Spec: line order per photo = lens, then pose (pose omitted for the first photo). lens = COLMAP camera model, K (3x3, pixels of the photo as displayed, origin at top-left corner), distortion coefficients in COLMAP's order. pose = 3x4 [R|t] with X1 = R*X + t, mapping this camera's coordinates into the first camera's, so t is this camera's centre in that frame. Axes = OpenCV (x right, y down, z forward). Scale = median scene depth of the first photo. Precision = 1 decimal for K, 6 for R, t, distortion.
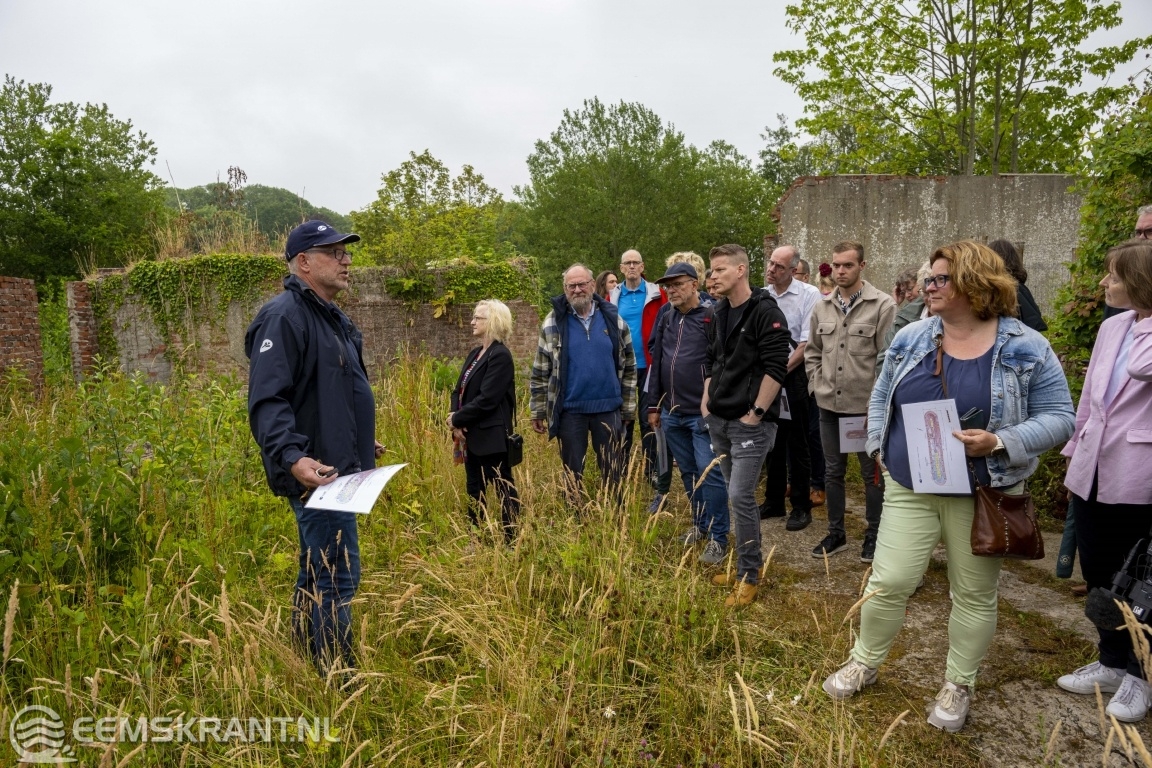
lens RADIAL K [[775.0, 0, 574.3], [0, 775.0, 386.1], [0, 0, 1]] dist [0.011601, -0.008573]
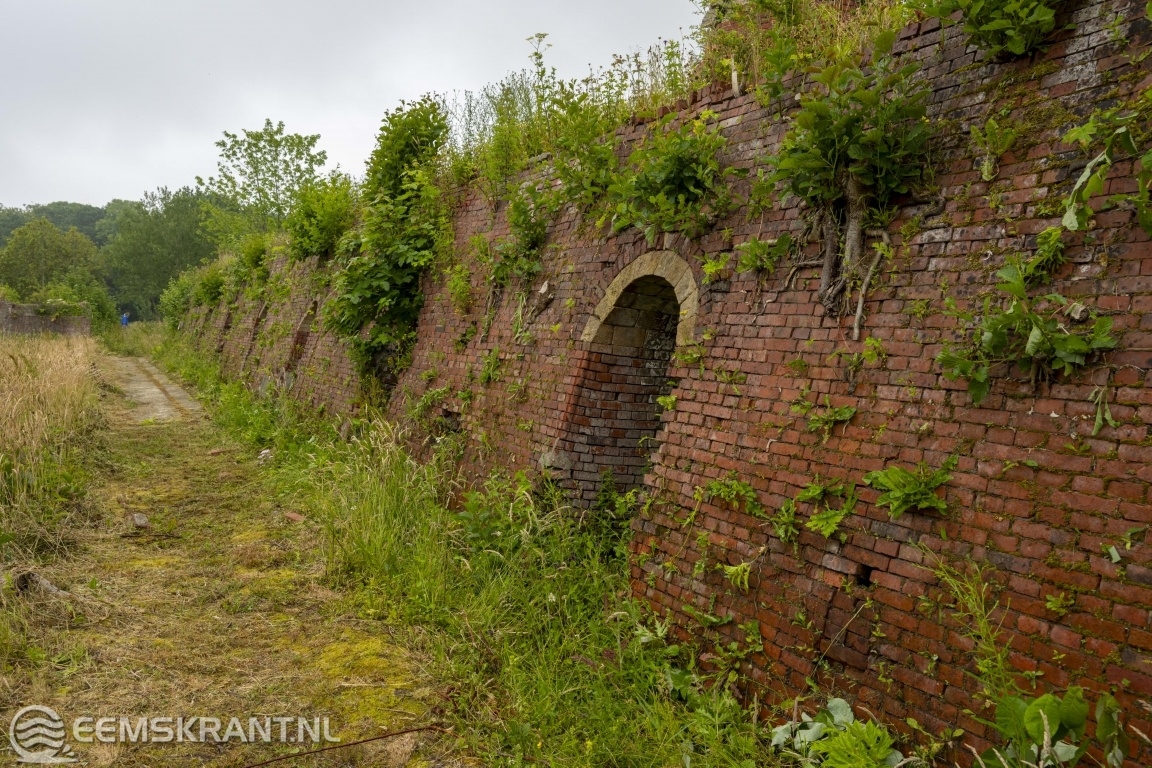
lens RADIAL K [[921.7, 0, 576.7], [0, 921.7, 380.7], [0, 0, 1]] dist [-0.013811, -0.000359]
pose [[0.941013, 0.002744, 0.338360, 0.189921], [0.007562, 0.999547, -0.029137, 0.092971], [-0.338287, 0.029976, 0.940565, -1.077379]]
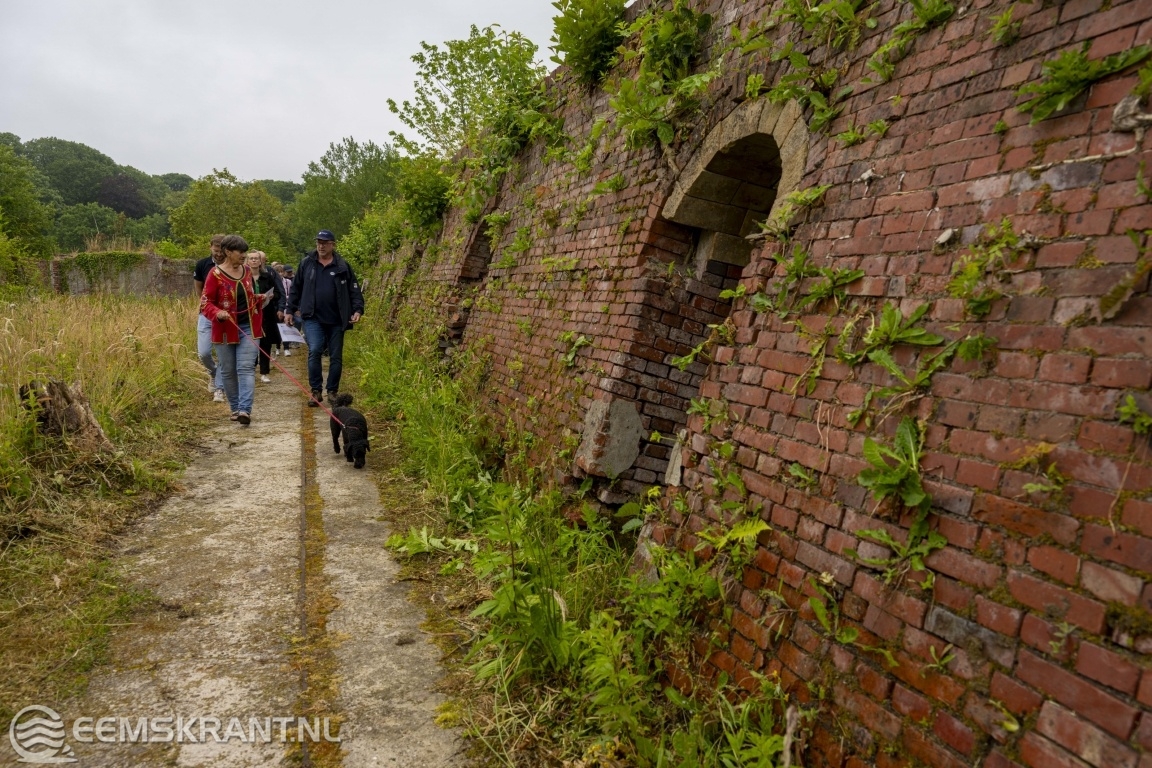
lens RADIAL K [[842.4, 0, 577.4], [0, 842.4, 381.9], [0, 0, 1]] dist [0.041726, 0.002573]
pose [[0.983767, 0.017842, 0.178562, 0.165680], [-0.019901, 0.999754, 0.009747, 0.061236], [-0.178344, -0.013143, 0.983880, -0.630521]]
